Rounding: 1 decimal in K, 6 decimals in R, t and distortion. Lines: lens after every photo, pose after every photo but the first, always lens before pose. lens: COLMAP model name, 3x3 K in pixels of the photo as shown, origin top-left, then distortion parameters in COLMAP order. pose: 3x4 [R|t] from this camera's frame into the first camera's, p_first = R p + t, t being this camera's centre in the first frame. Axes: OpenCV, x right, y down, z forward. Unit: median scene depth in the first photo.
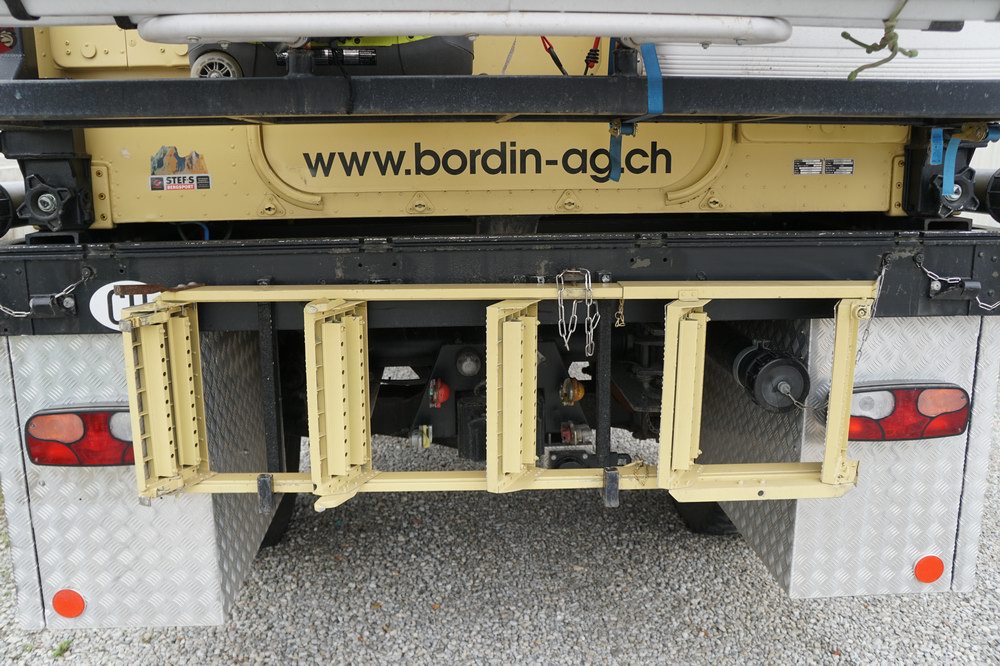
lens RADIAL K [[883.1, 0, 500.0], [0, 883.1, 333.0], [0, 0, 1]] dist [-0.148264, 0.178473]
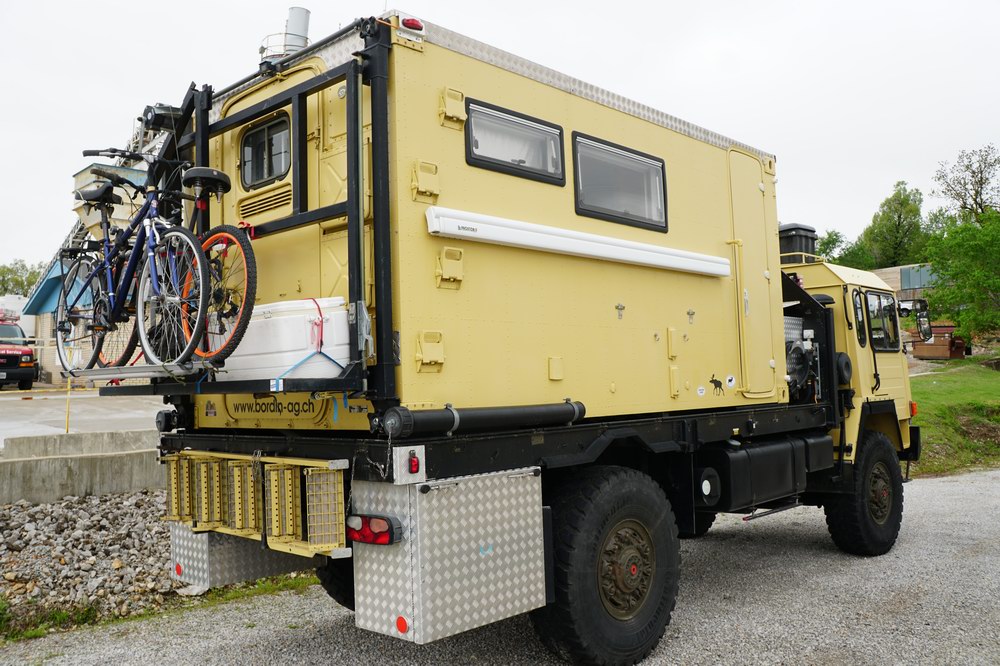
lens RADIAL K [[869.8, 0, 500.0], [0, 869.8, 333.0], [0, 0, 1]] dist [-0.003308, -0.001098]
pose [[0.695787, -0.055933, -0.716067, 2.231117], [-0.134817, 0.969073, -0.206694, 0.023686], [0.705482, 0.240353, 0.666728, -0.243240]]
